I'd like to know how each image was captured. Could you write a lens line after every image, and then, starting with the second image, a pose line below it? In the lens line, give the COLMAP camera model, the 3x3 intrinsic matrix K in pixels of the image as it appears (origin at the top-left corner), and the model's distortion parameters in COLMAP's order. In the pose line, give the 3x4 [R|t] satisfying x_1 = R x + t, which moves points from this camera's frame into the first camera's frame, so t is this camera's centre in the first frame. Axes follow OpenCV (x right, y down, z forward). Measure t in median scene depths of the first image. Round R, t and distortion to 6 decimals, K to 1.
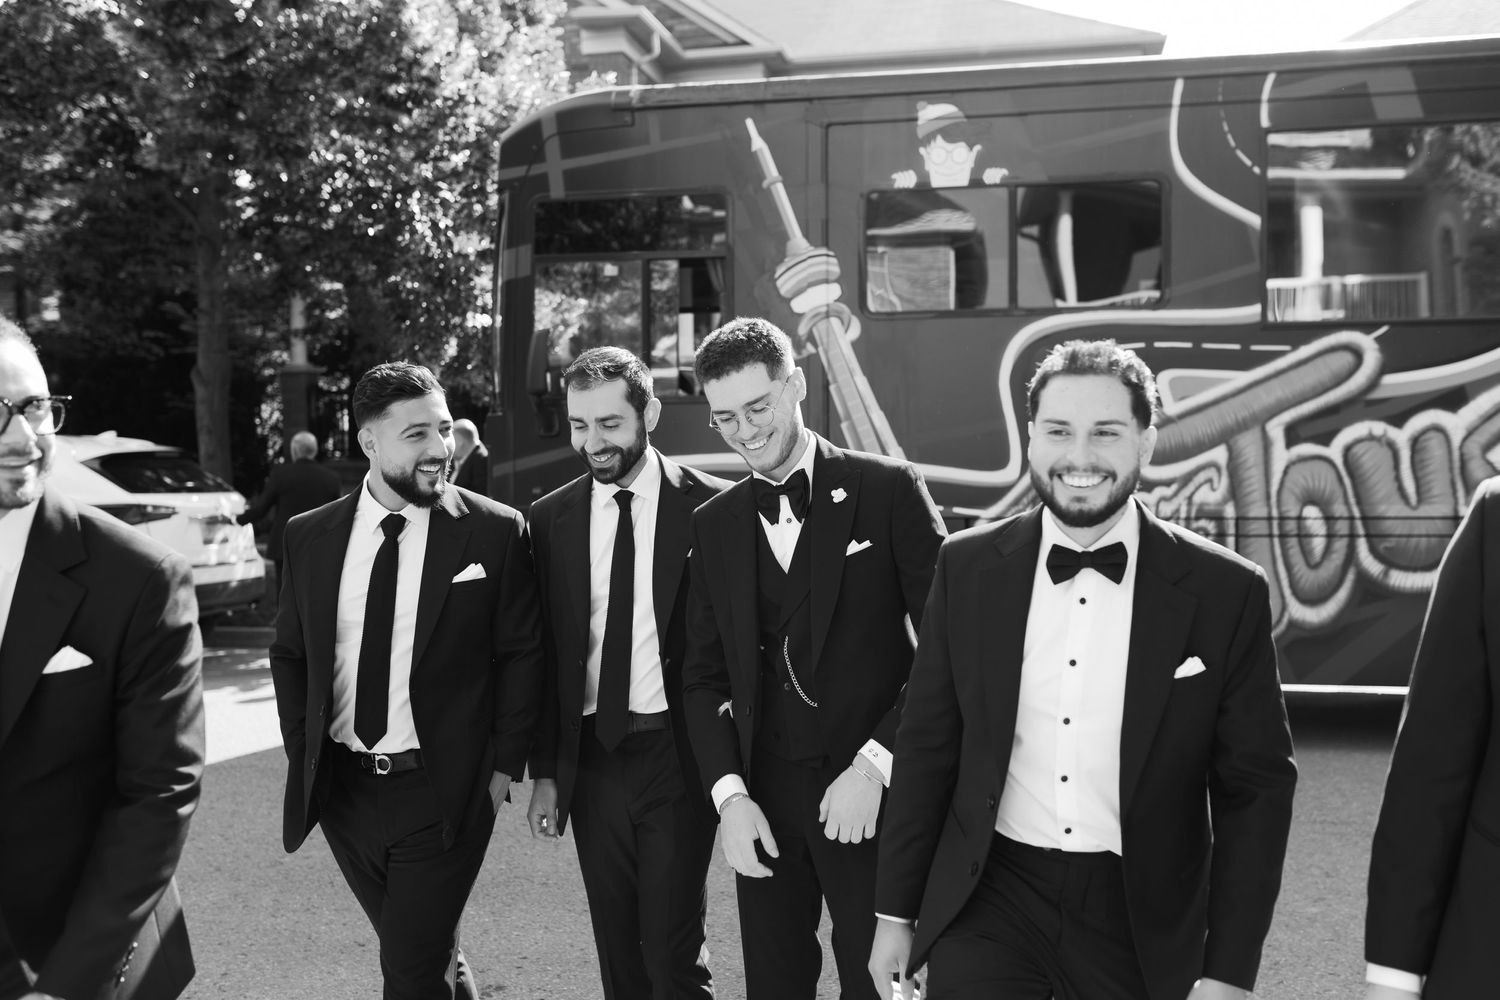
lens RADIAL K [[1408.5, 0, 748.5], [0, 1408.5, 499.7], [0, 0, 1]] dist [-0.007134, 0.000000]
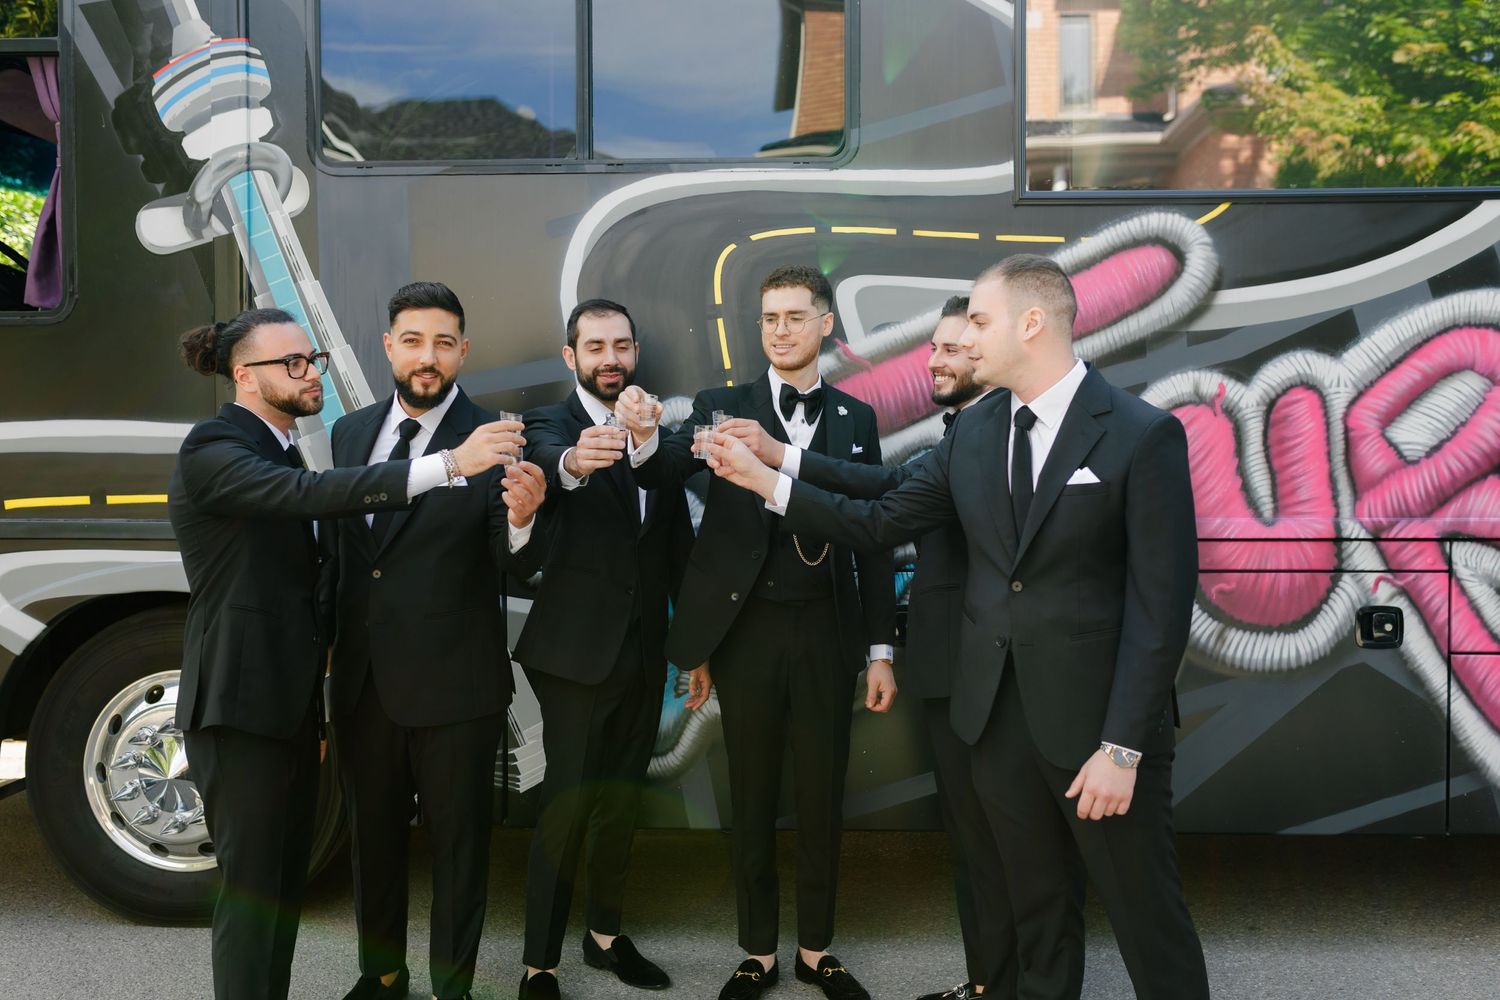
lens RADIAL K [[1408.5, 0, 734.5], [0, 1408.5, 509.0], [0, 0, 1]] dist [-0.007134, 0.000000]
pose [[0.987833, -0.000635, 0.155518, 0.156419], [-0.002138, 0.999842, 0.017664, -0.008622], [-0.155504, -0.017781, 0.987675, 0.432624]]
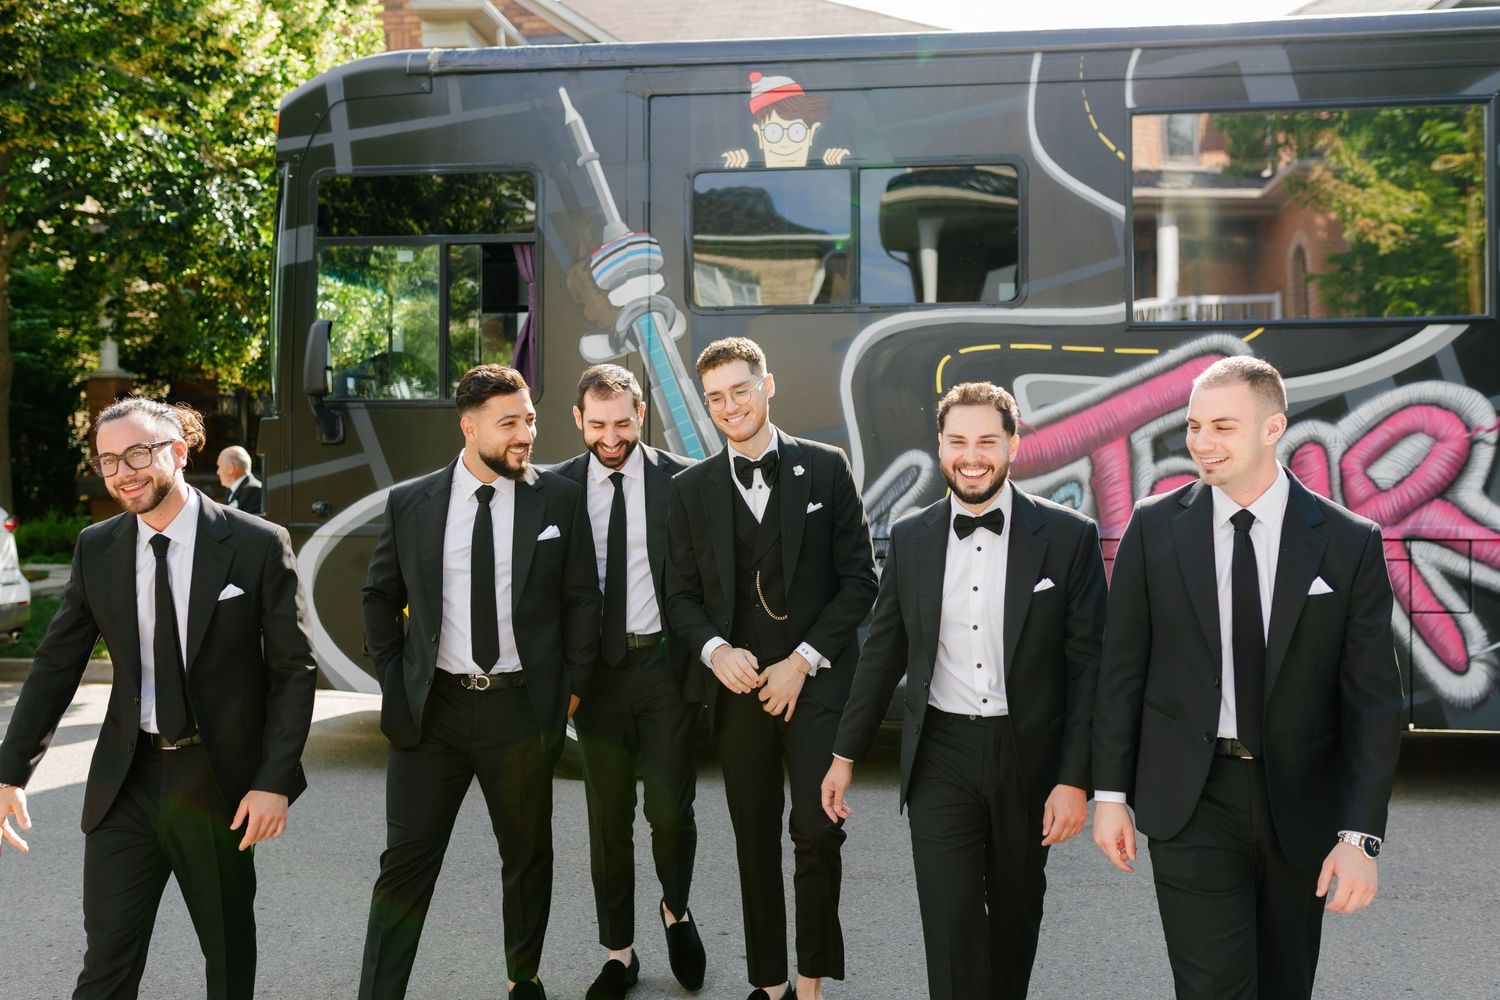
lens RADIAL K [[1408.5, 0, 725.9], [0, 1408.5, 484.6], [0, 0, 1]] dist [-0.007134, 0.000000]
pose [[0.996977, 0.005621, 0.077495, 0.036080], [-0.003805, 0.999715, -0.023565, 0.000091], [-0.077605, 0.023199, 0.996714, 0.113621]]
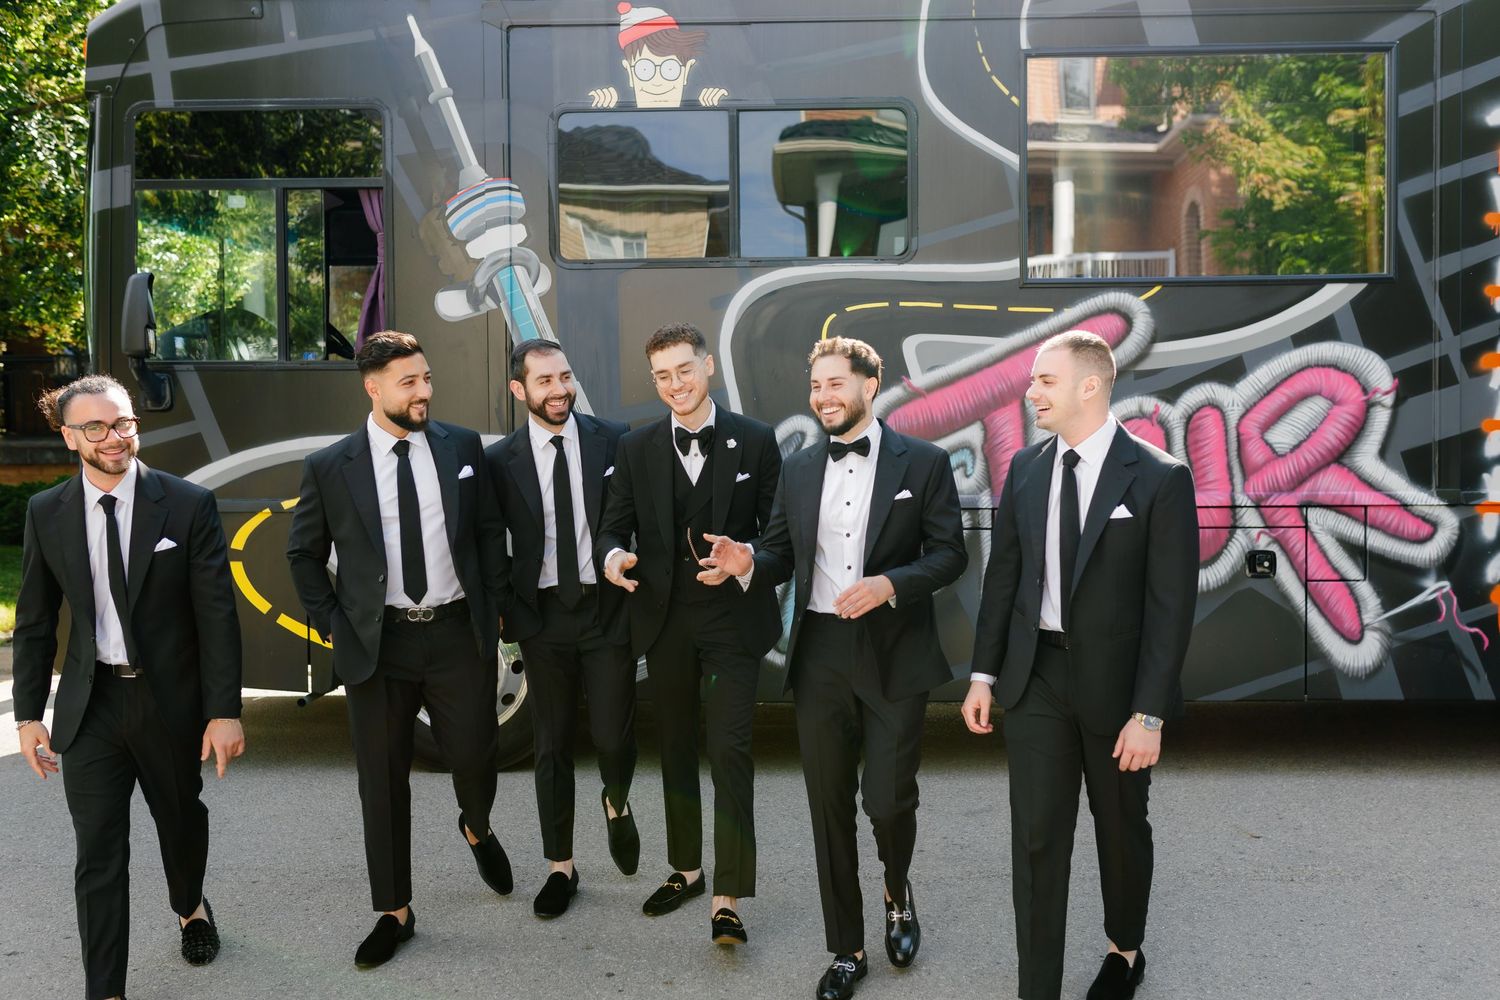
lens RADIAL K [[1408.5, 0, 763.5], [0, 1408.5, 501.9], [0, 0, 1]] dist [-0.007134, 0.000000]
pose [[0.985265, -0.007791, 0.170857, 0.059691], [0.004368, 0.999782, 0.020403, -0.008670], [-0.170978, -0.019356, 0.985085, 0.170708]]
